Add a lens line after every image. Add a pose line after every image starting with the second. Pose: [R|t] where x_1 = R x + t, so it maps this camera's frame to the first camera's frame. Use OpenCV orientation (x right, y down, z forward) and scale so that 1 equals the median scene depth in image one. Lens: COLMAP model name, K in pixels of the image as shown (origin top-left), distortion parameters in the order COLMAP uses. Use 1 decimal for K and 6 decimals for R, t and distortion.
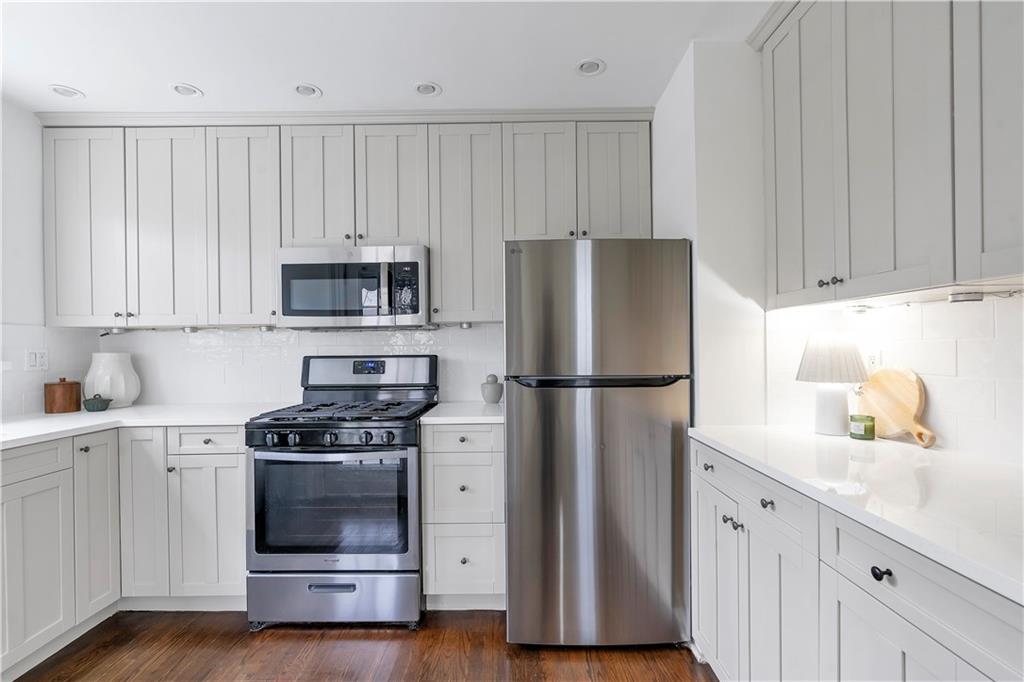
lens RADIAL K [[465.9, 0, 508.0], [0, 465.9, 345.0], [0, 0, 1]] dist [0.004385, 0.000971]
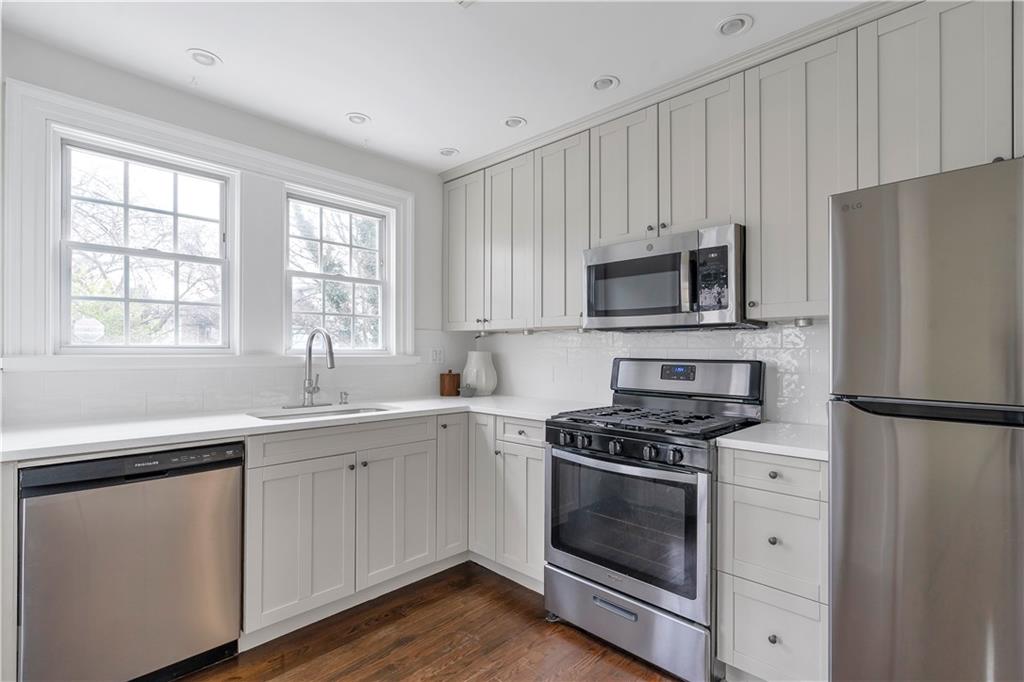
lens RADIAL K [[485.7, 0, 512.9], [0, 485.7, 344.0], [0, 0, 1]] dist [0.005537, 0.000364]
pose [[0.724594, 0.005179, -0.689156, 0.126491], [-0.008585, 0.999962, -0.001511, -0.002132], [0.689122, 0.007011, 0.724611, 0.136064]]
